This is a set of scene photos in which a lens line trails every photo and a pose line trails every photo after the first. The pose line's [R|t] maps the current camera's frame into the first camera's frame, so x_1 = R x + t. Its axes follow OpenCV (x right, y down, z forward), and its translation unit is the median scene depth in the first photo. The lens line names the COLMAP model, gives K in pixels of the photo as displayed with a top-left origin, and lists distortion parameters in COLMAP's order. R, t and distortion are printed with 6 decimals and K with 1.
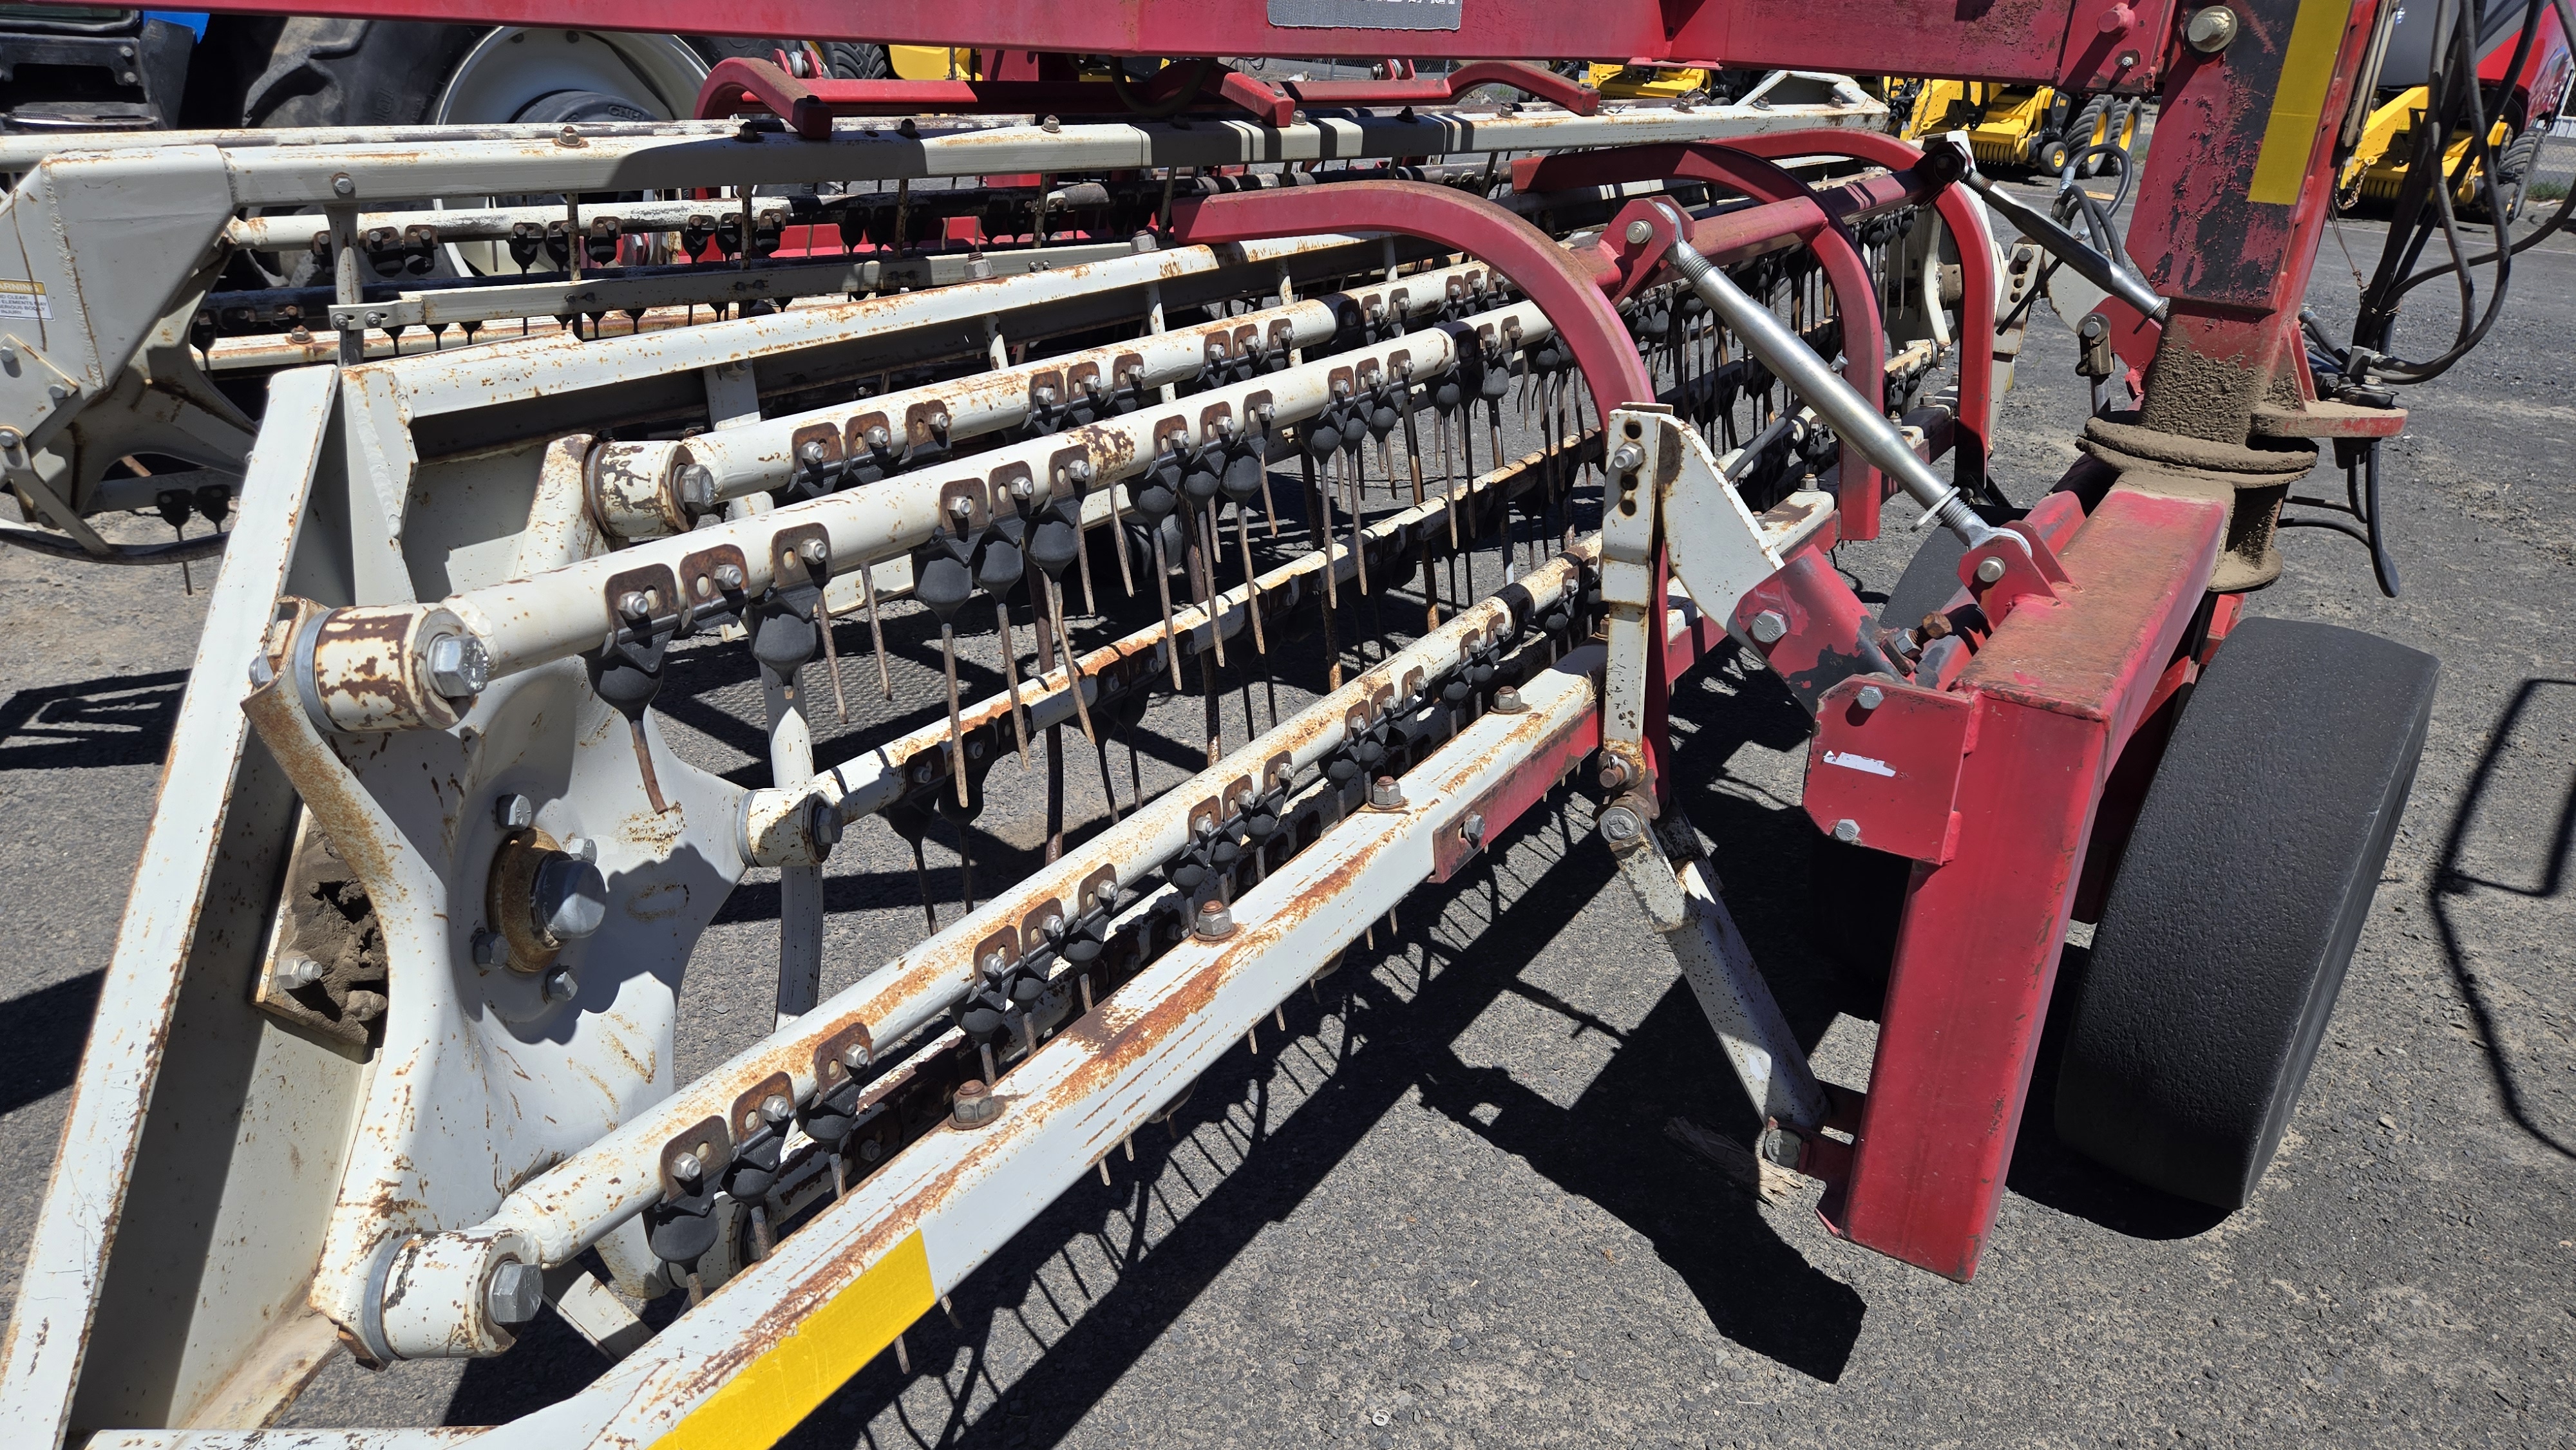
lens RADIAL K [[1724.6, 0, 1250.2], [0, 1724.6, 745.4], [0, 0, 1]] dist [0.054075, -0.040383]
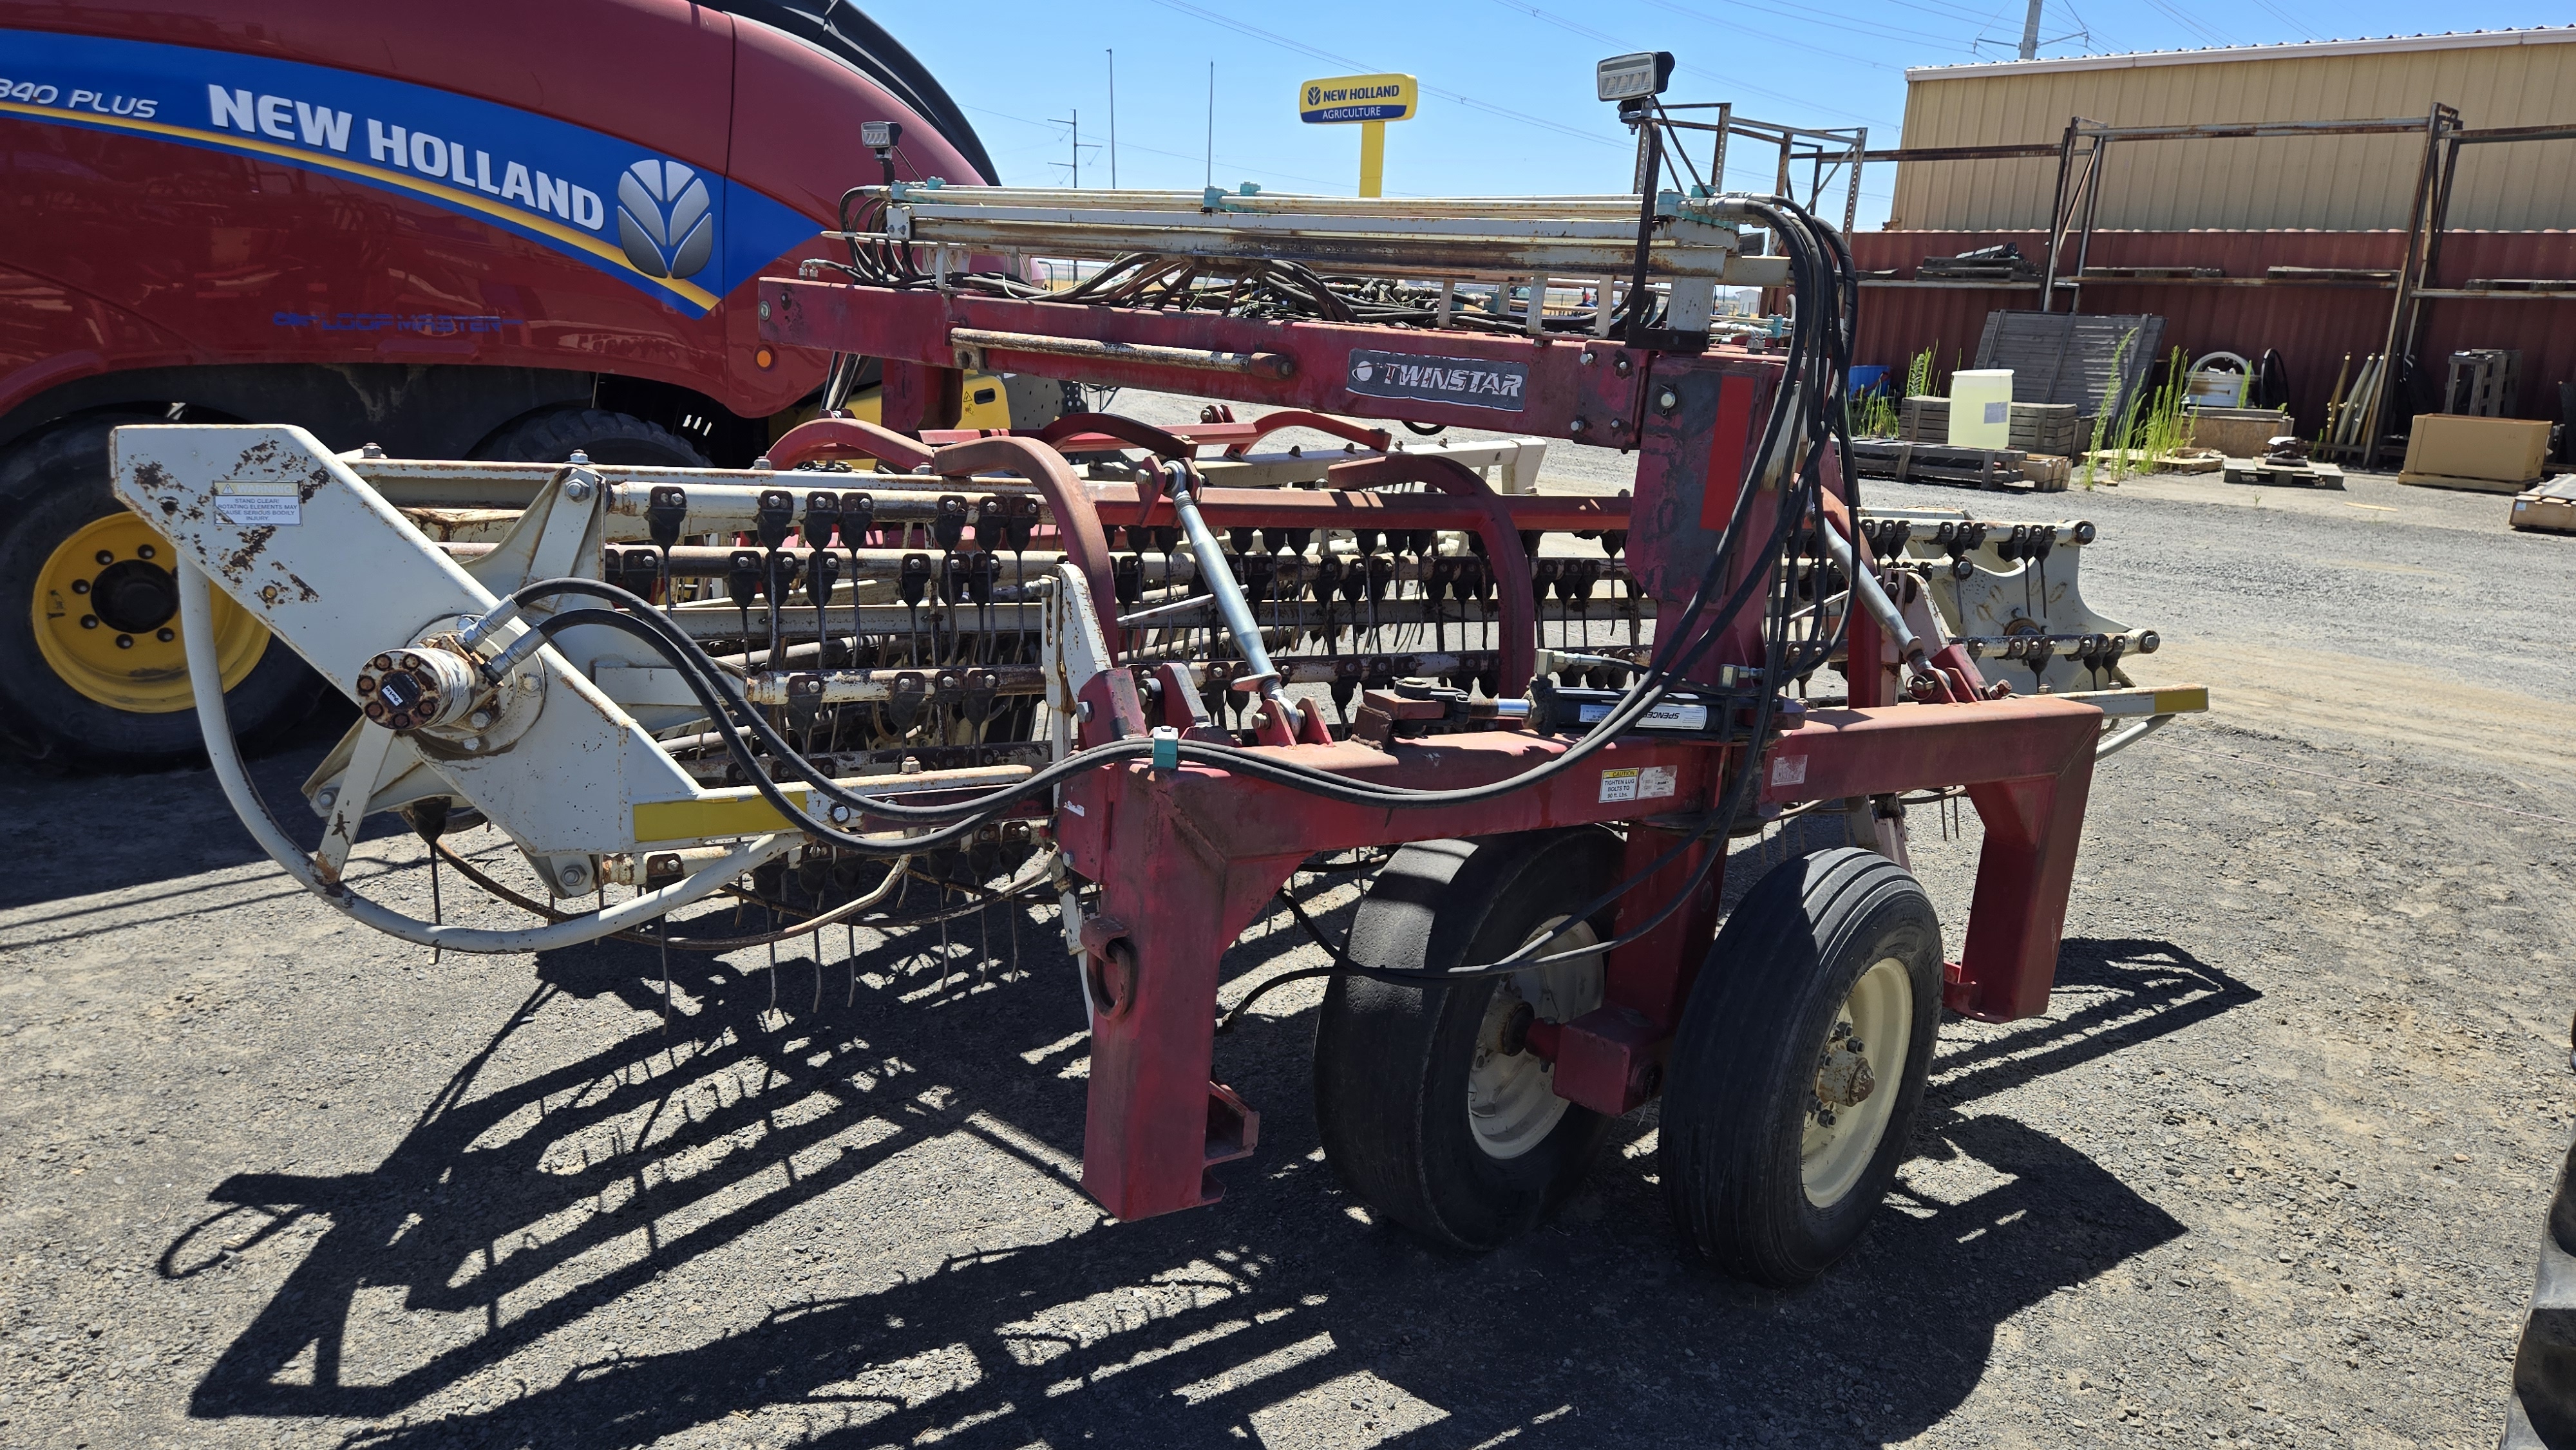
lens RADIAL K [[1724.6, 0, 1247.3], [0, 1724.6, 743.1], [0, 0, 1]] dist [0.054075, -0.040383]
pose [[-0.991425, -0.129768, 0.015411, 0.053399], [-0.093299, 0.785462, 0.611837, -1.186841], [-0.091502, 0.605152, -0.790834, 2.624718]]
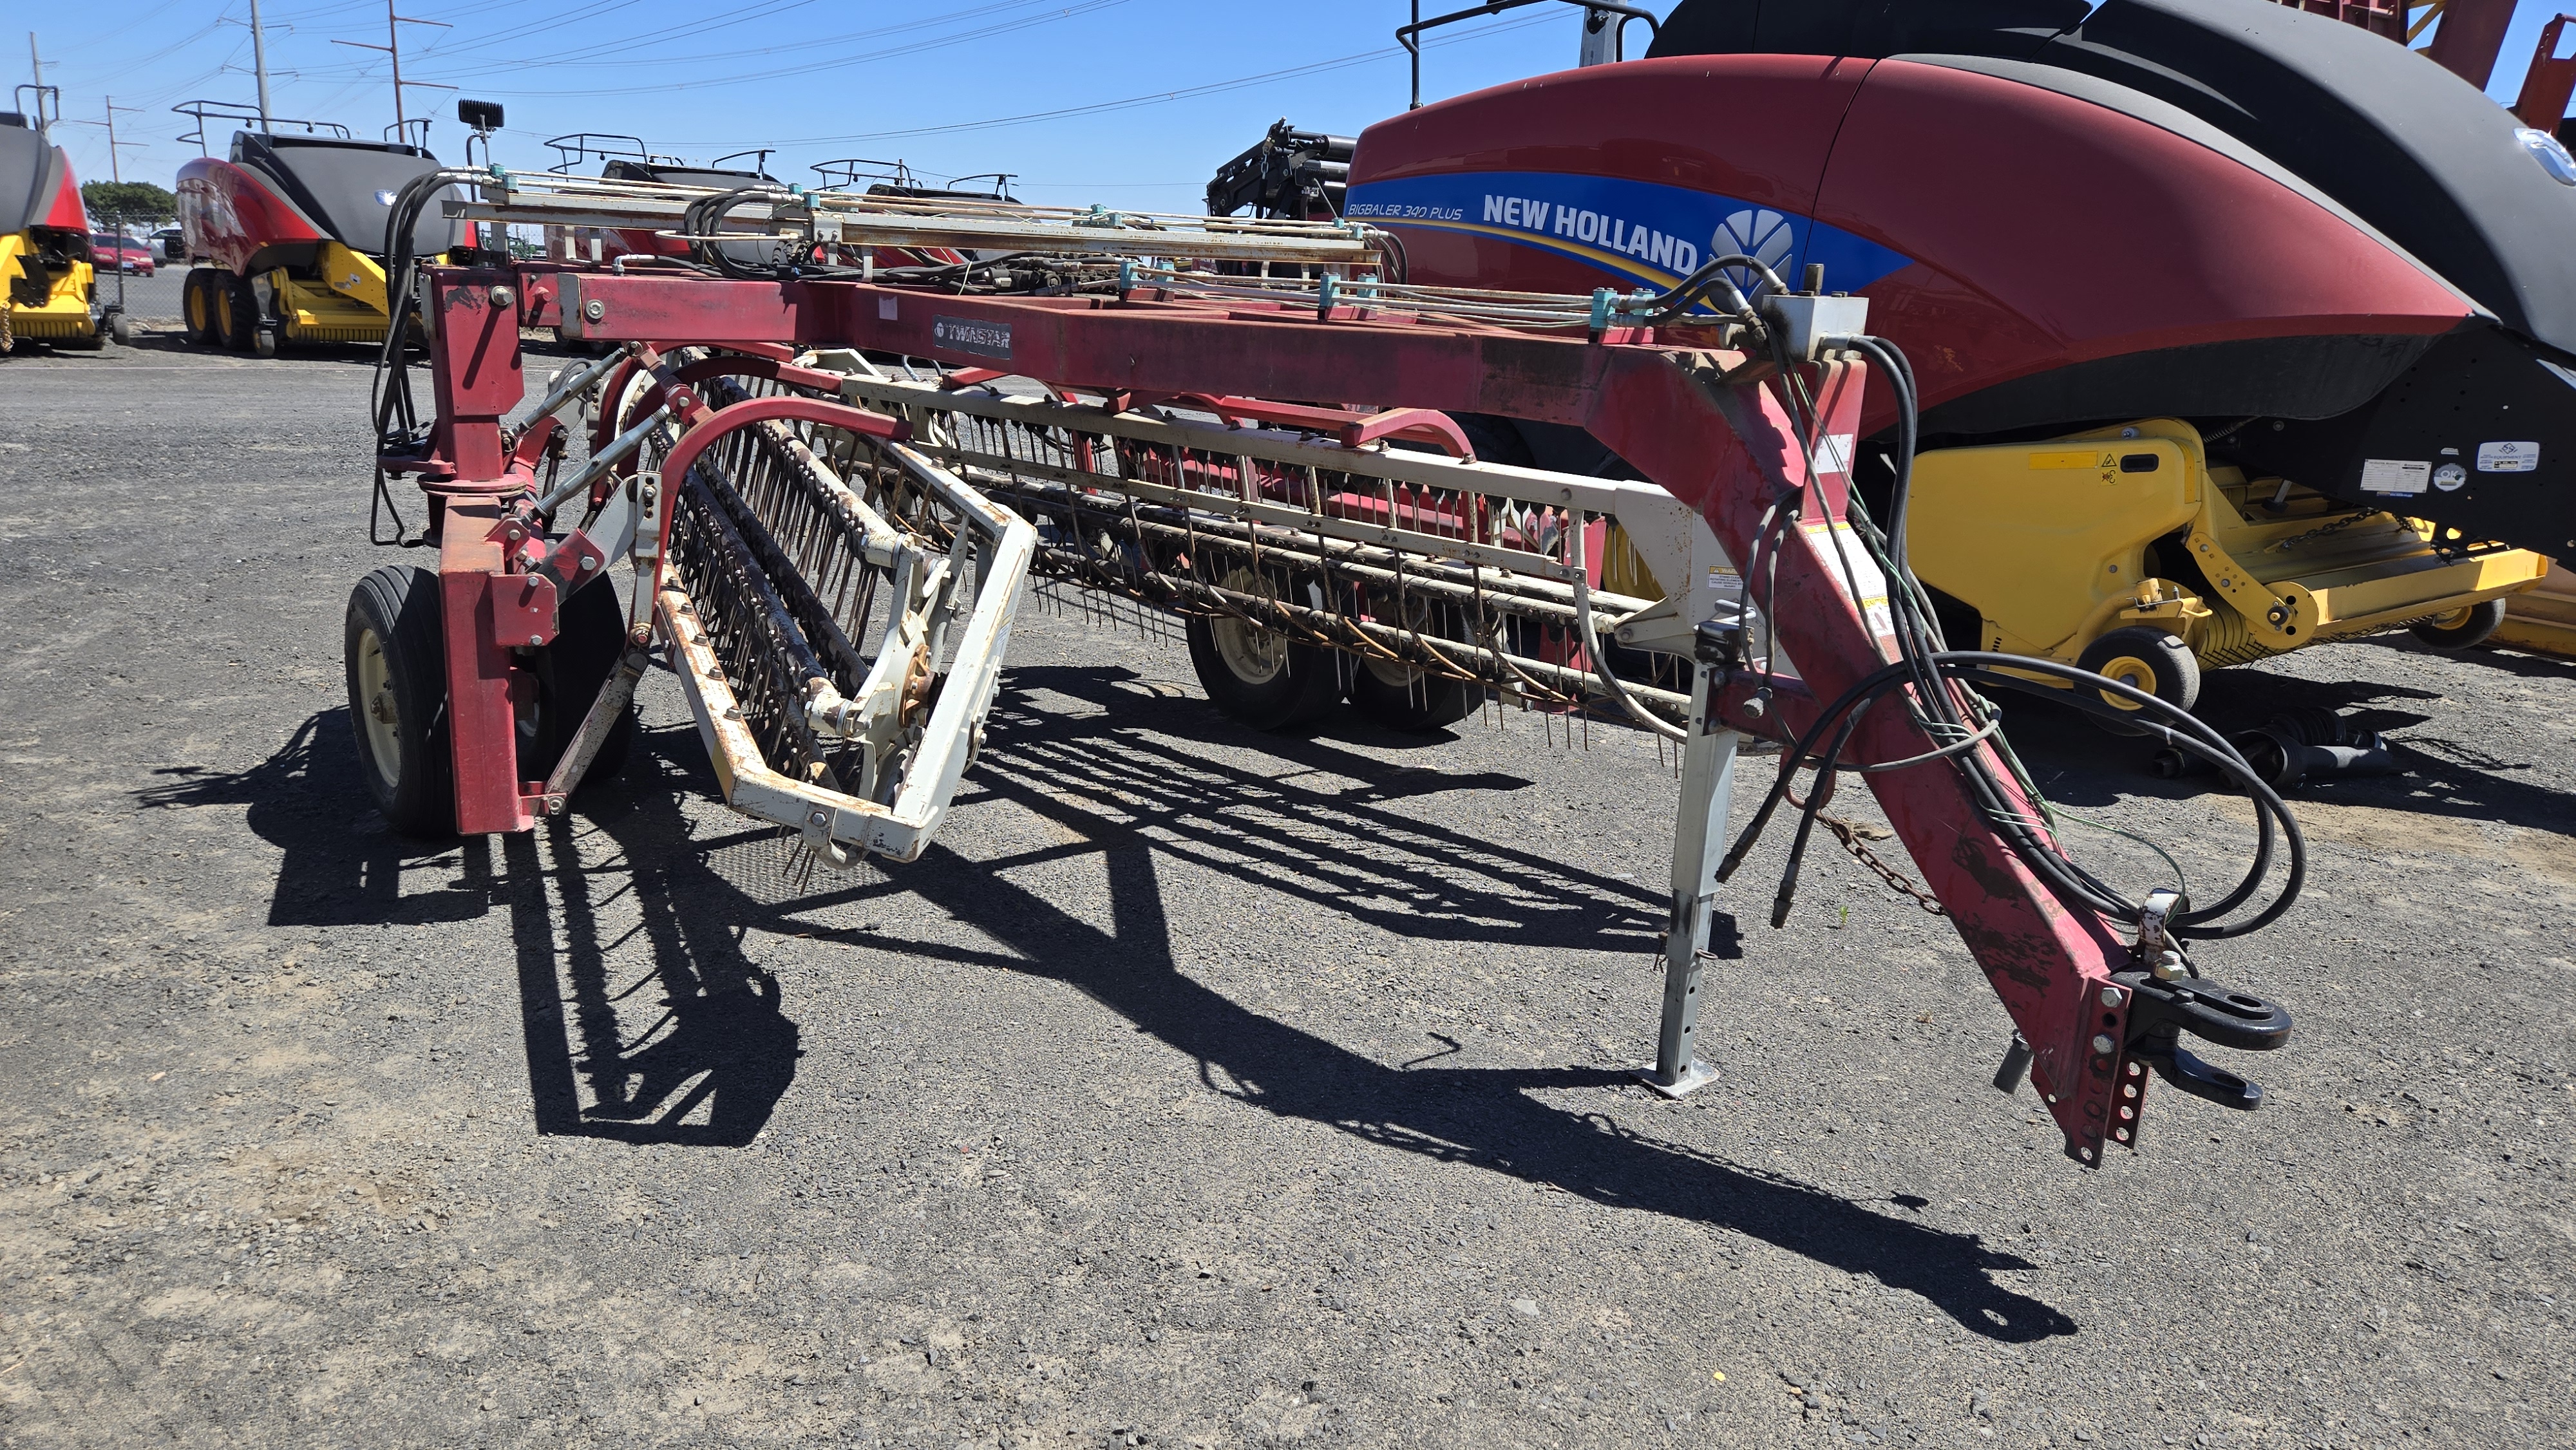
lens RADIAL K [[1724.6, 0, 1291.0], [0, 1724.6, 735.1], [0, 0, 1]] dist [0.054075, -0.040383]
pose [[0.205416, -0.306771, 0.929352, -1.891590], [0.358439, 0.907204, 0.220234, -0.383066], [-0.910673, 0.287876, 0.296313, 0.395476]]
